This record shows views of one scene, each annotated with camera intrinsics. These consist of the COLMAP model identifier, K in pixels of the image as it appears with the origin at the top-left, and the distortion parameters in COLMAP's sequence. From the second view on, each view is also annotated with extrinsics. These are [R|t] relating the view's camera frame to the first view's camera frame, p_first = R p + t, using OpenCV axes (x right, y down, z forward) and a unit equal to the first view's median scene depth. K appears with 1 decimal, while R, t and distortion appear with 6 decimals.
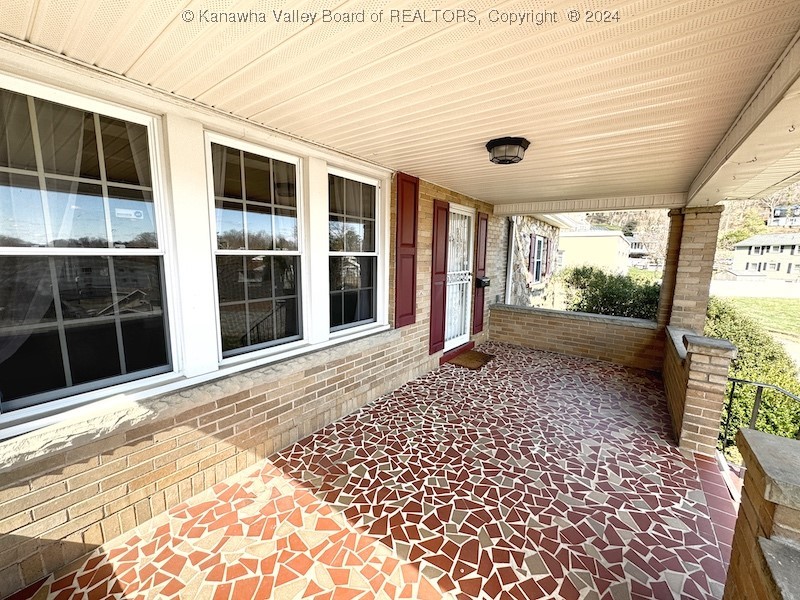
lens RADIAL K [[322.7, 0, 401.3], [0, 322.7, 299.6], [0, 0, 1]] dist [-0.001763, 0.000029]
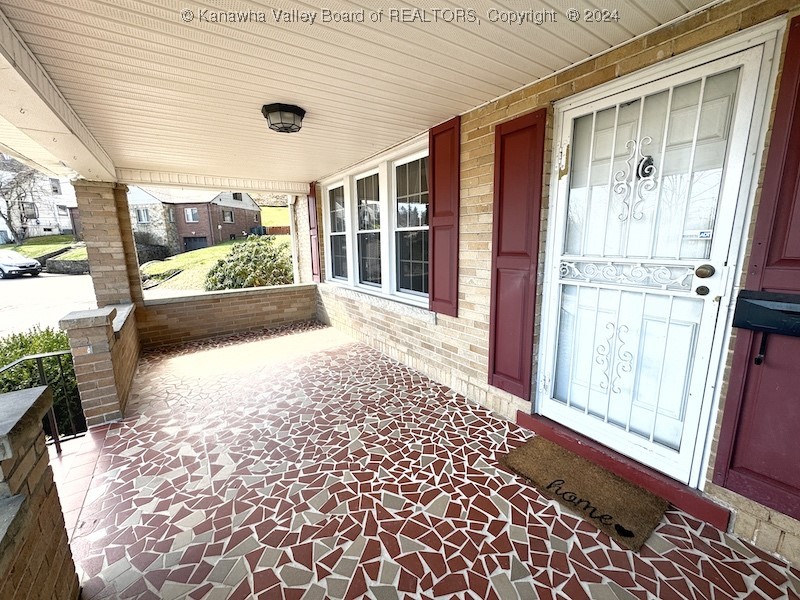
lens RADIAL K [[322.7, 0, 399.8], [0, 322.7, 299.5], [0, 0, 1]] dist [-0.001763, 0.000029]
pose [[-0.319924, 0.161431, -0.933589, 0.927243], [-0.123092, 0.969944, 0.209899, -0.129663], [0.939413, 0.182069, -0.290437, 1.296637]]
